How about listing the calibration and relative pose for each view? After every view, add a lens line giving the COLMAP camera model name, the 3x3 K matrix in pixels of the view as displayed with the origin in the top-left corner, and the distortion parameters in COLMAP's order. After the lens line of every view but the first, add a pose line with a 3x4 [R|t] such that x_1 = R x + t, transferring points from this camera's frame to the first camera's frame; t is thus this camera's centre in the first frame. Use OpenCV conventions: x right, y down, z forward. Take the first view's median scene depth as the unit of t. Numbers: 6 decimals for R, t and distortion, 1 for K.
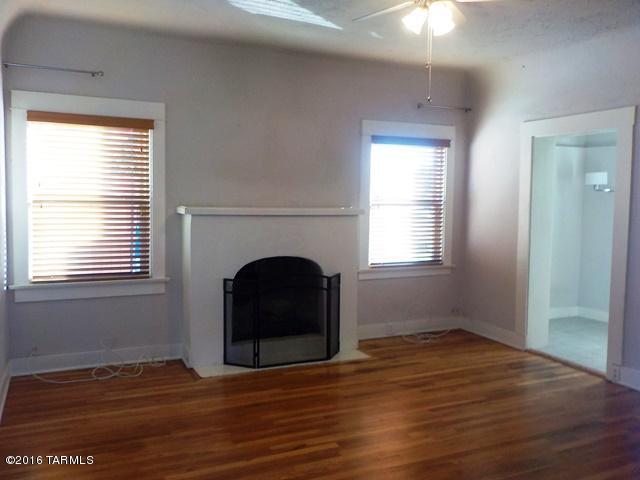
lens RADIAL K [[556.3, 0, 320.0], [0, 556.3, 240.0], [0, 0, 1]] dist [-0.012640, 0.010042]
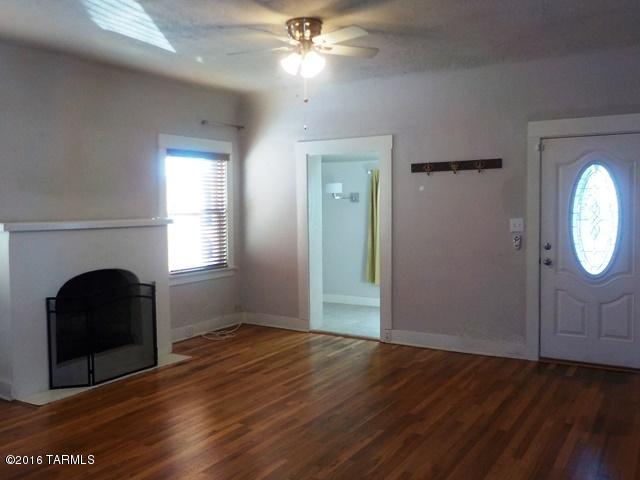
lens RADIAL K [[556.3, 0, 320.0], [0, 556.3, 240.0], [0, 0, 1]] dist [-0.012640, 0.010042]
pose [[0.845654, -0.055589, 0.530828, -0.252319], [0.063750, 0.997962, 0.002948, -0.000982], [-0.529910, 0.031348, 0.847474, -0.038298]]
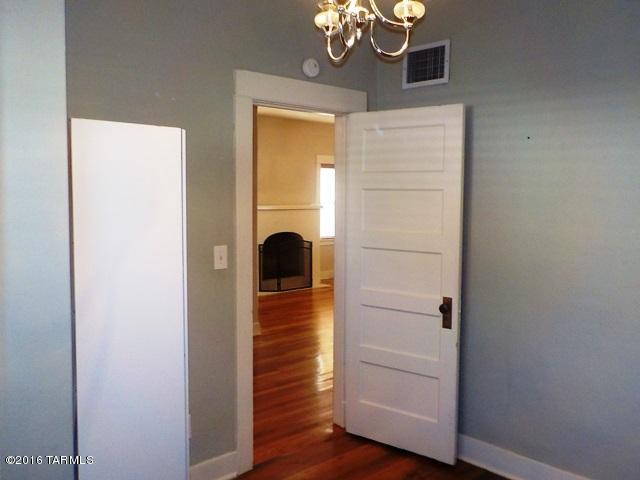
lens RADIAL K [[556.3, 0, 320.0], [0, 556.3, 240.0], [0, 0, 1]] dist [-0.012640, 0.010042]
pose [[0.959212, -0.035494, 0.280451, -0.454399], [0.032262, 0.999349, 0.016134, 0.027933], [-0.280841, -0.006428, 0.959733, -0.755376]]
